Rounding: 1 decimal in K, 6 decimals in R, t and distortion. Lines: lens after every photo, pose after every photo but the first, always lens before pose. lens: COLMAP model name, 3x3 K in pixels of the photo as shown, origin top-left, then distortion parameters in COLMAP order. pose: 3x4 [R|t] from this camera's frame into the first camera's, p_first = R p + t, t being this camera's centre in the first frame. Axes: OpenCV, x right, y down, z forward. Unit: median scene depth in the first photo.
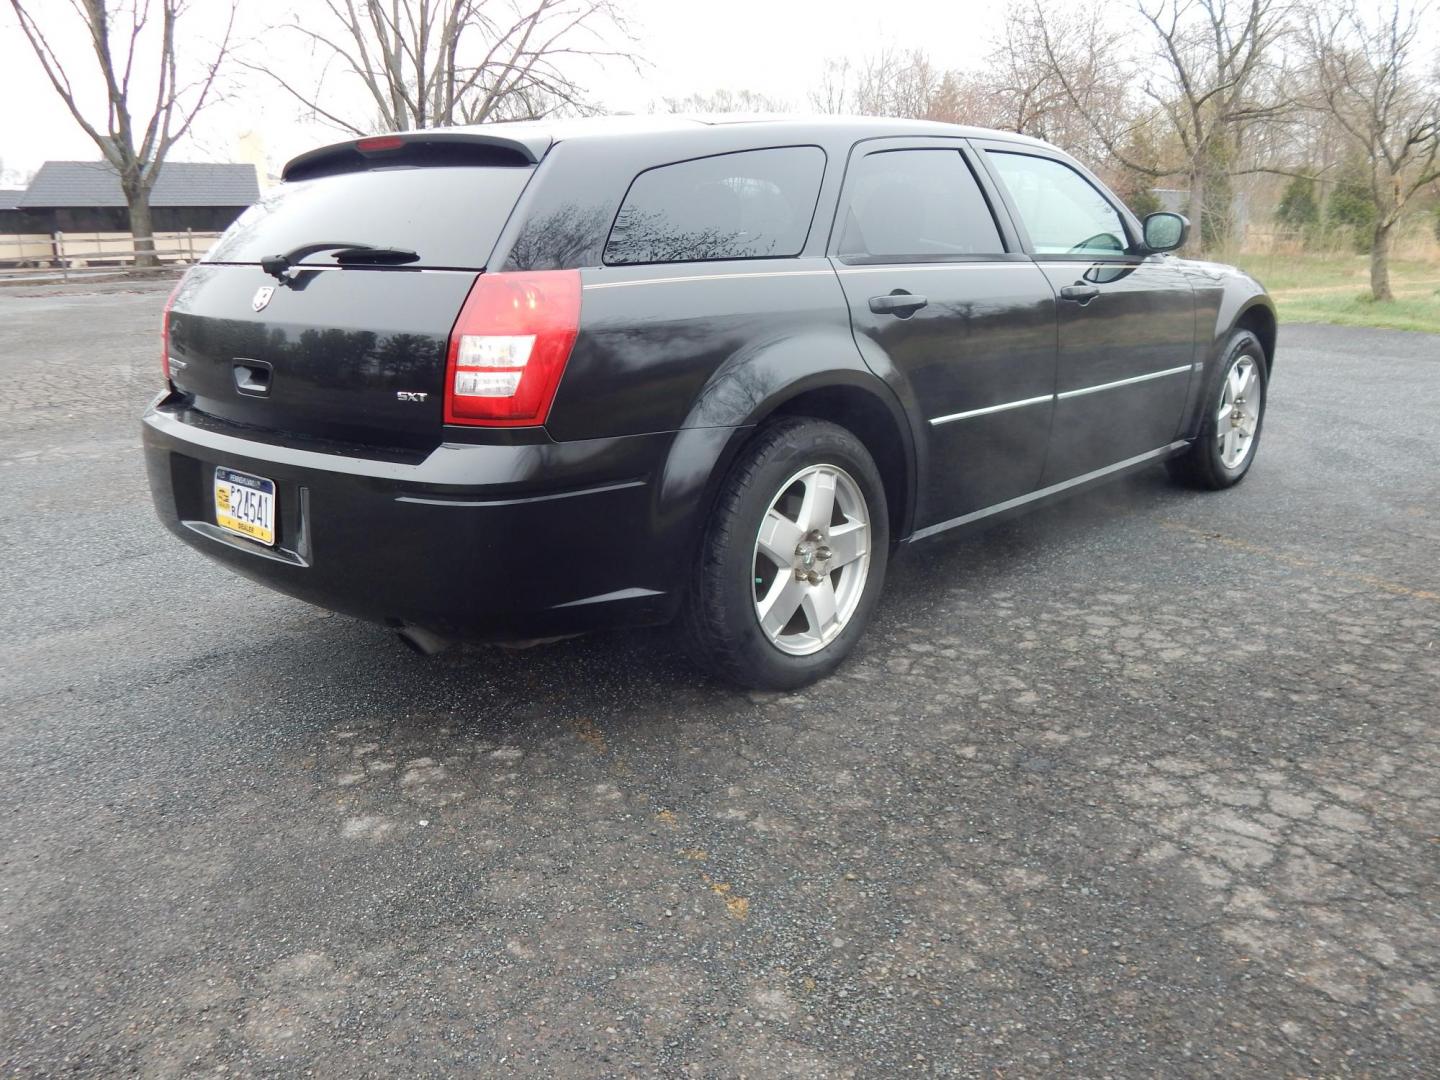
lens RADIAL K [[1212.5, 0, 680.6], [0, 1212.5, 541.6], [0, 0, 1]] dist [-0.002275, -0.000032]
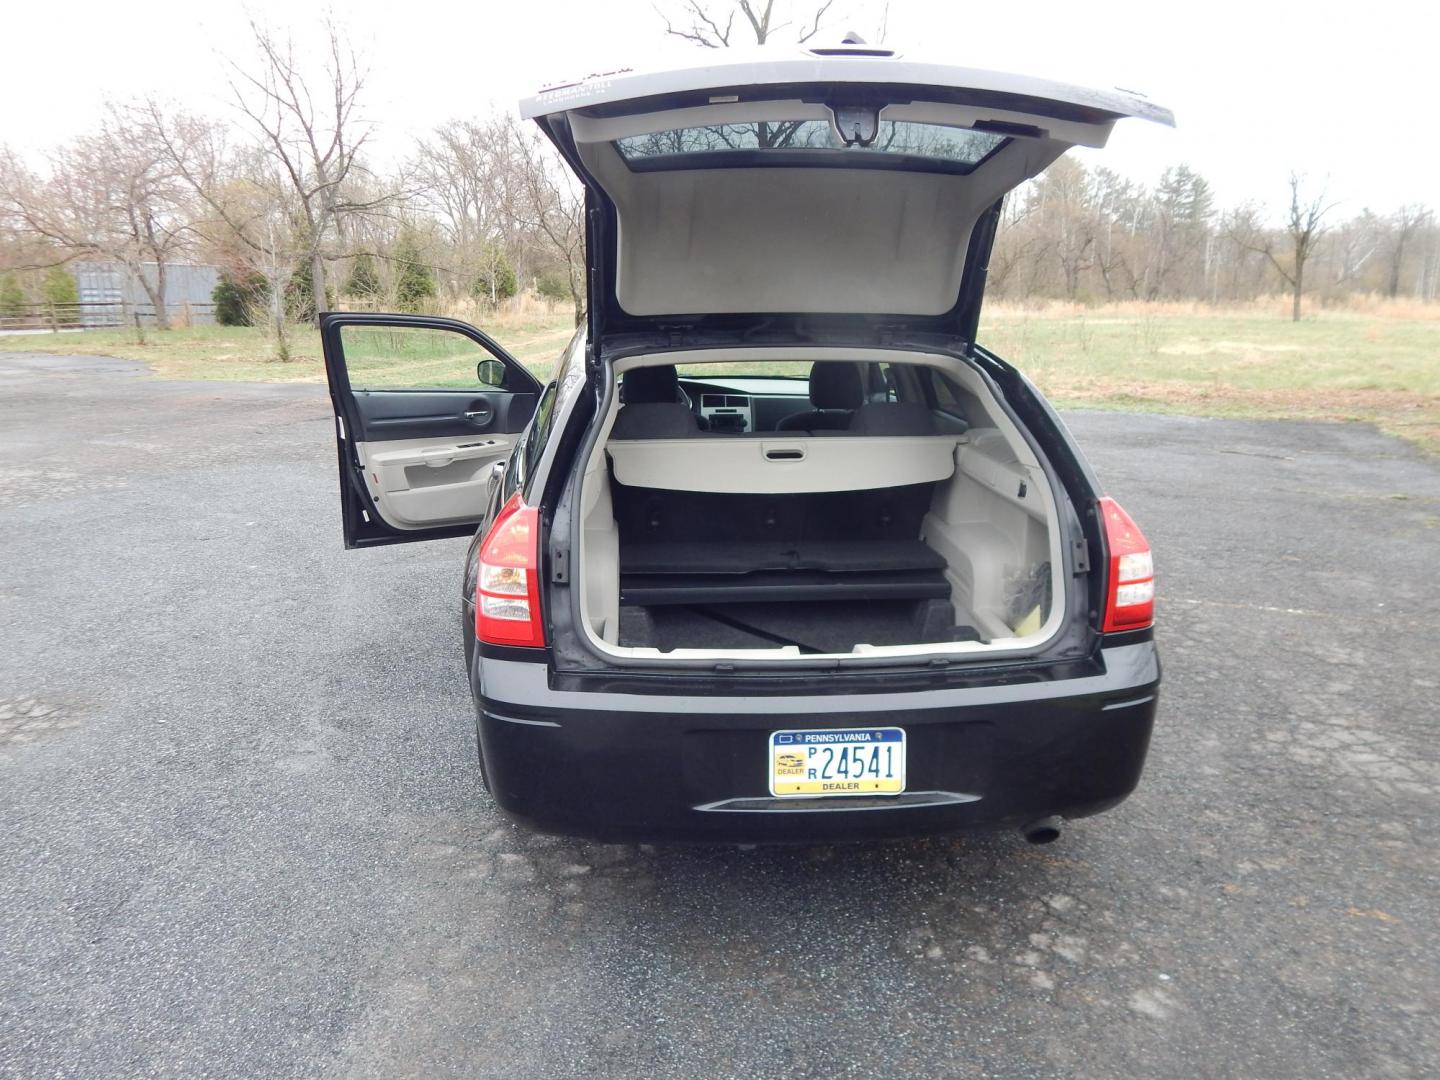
lens RADIAL K [[1082.8, 0, 720.0], [0, 1082.8, 540.0], [0, 0, 1]] dist [0.005582, -0.007882]
pose [[0.643856, -0.151423, 0.750014, -1.034439], [0.168572, 0.984209, 0.053993, -0.263236], [-0.746347, 0.091667, 0.659215, 0.516844]]
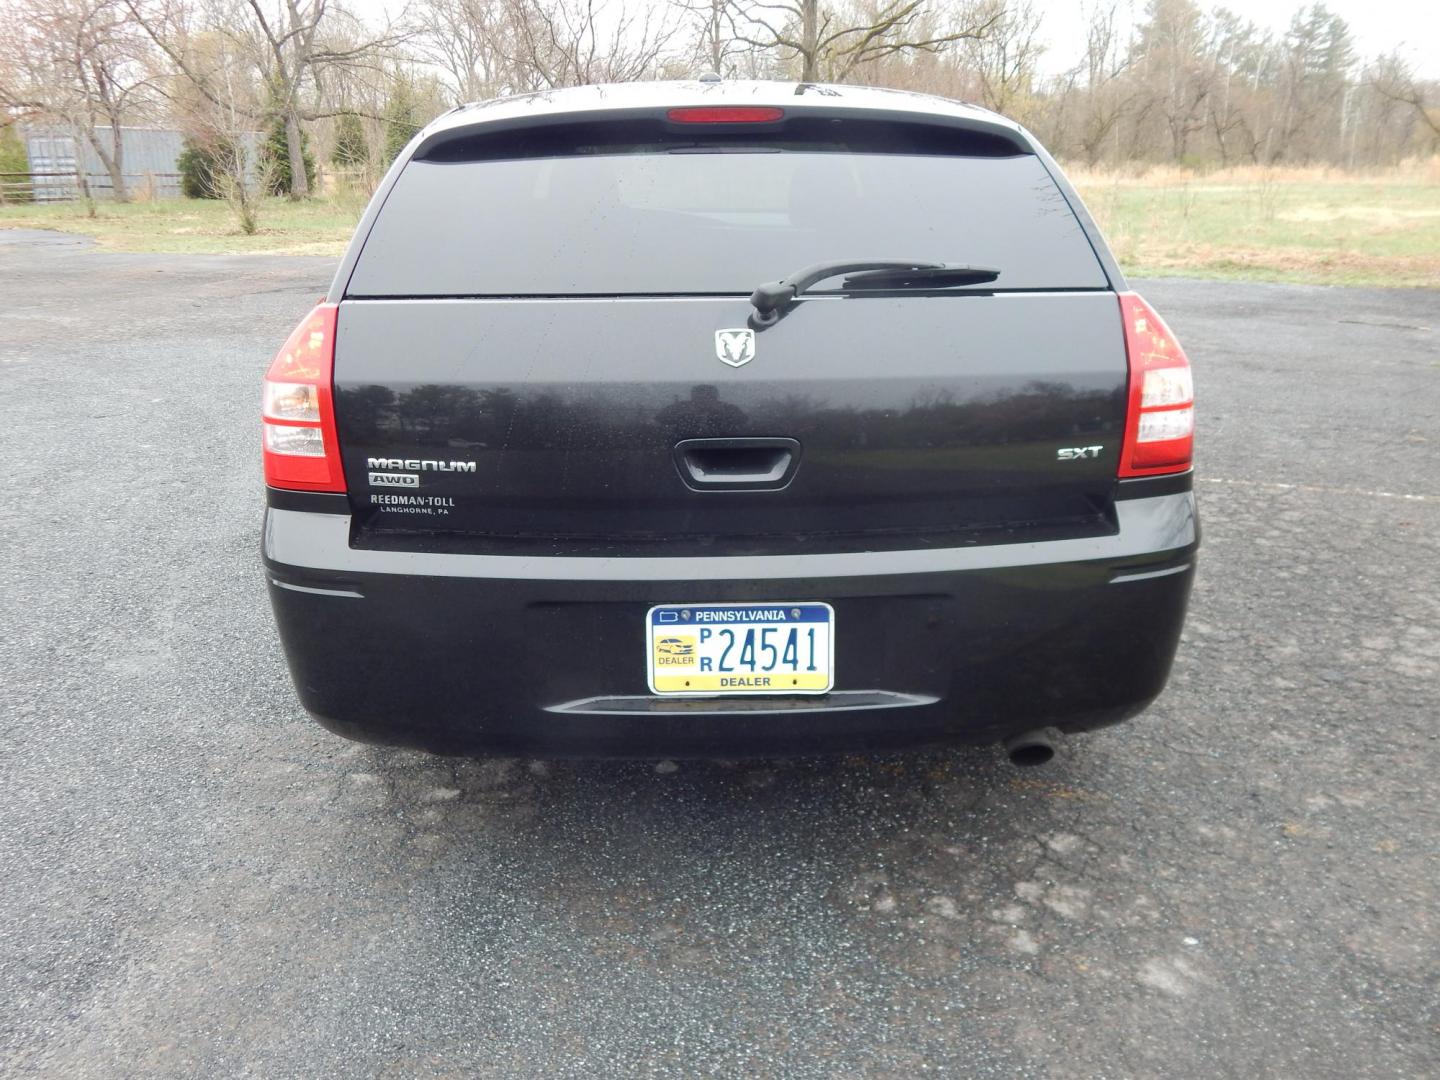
lens RADIAL K [[1204.8, 0, 719.7], [0, 1204.8, 549.8], [0, 0, 1]] dist [-0.000707, 0.007189]
pose [[0.678681, -0.207407, 0.704538, -0.850426], [0.171515, 0.977529, 0.122552, -0.173714], [-0.714125, 0.037665, 0.699004, 0.545121]]
